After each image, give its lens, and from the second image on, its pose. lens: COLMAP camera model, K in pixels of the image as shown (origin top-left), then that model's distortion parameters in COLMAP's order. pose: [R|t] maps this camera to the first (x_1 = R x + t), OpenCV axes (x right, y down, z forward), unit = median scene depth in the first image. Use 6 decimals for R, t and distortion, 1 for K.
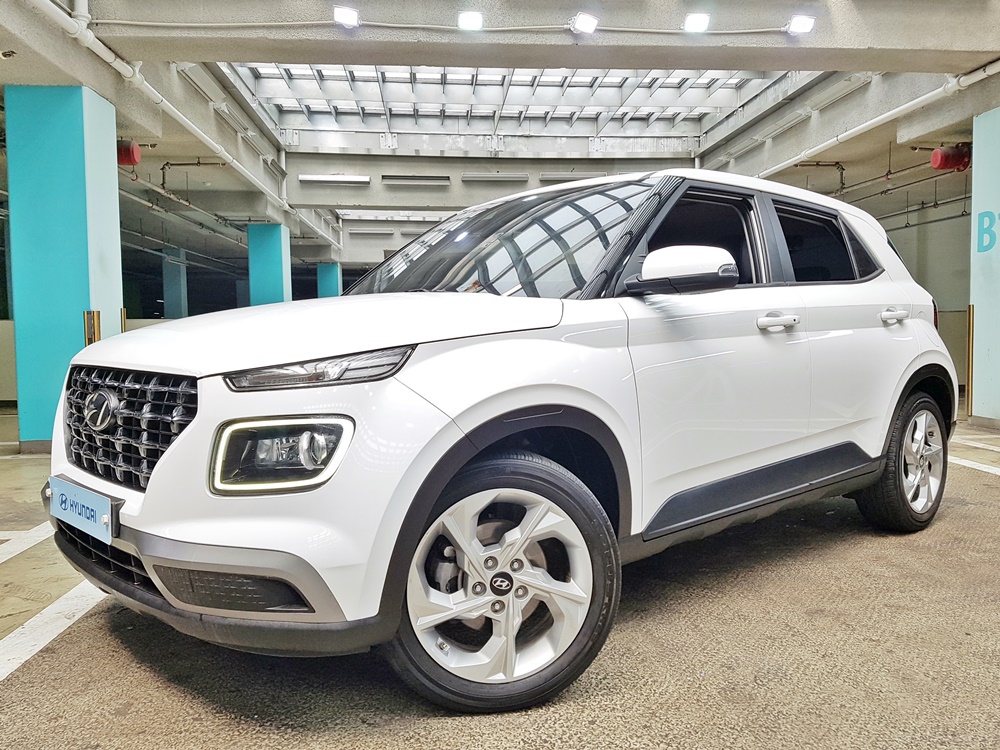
lens RADIAL K [[795.4, 0, 498.6], [0, 795.4, 381.2], [0, 0, 1]] dist [0.070298, -0.093125]
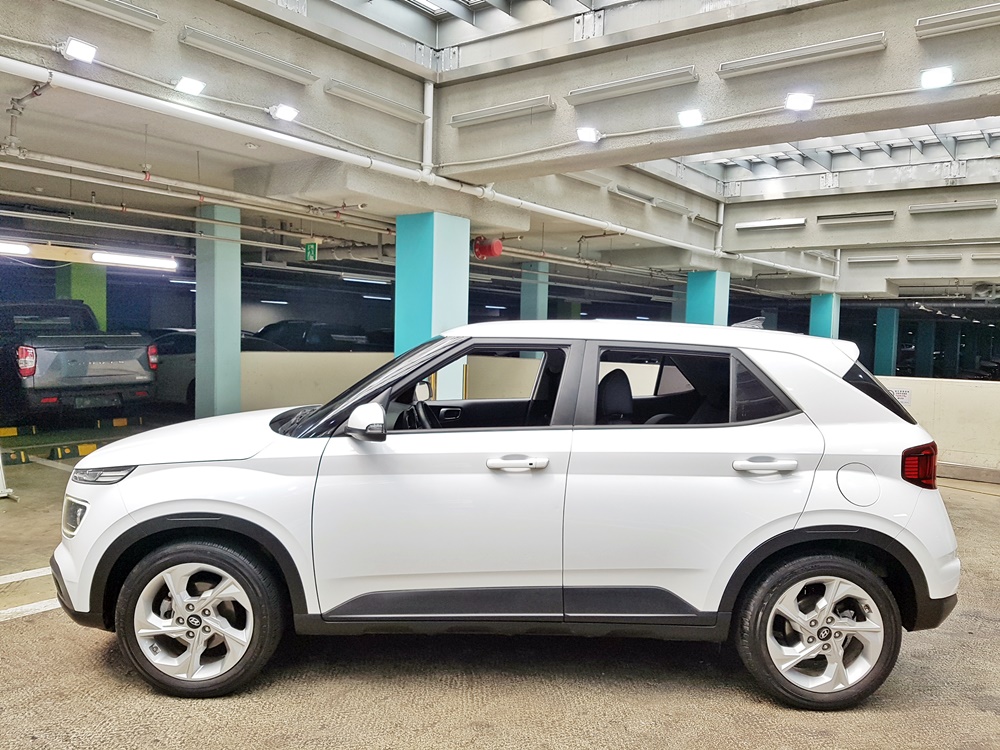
lens RADIAL K [[795.4, 0, 498.9], [0, 795.4, 368.9], [0, 0, 1]] dist [0.070298, -0.093125]
pose [[0.741275, 0.052718, -0.669127, 0.960228], [-0.070197, 0.997533, 0.000827, -0.191753], [0.667520, 0.046358, 0.743147, 0.103225]]
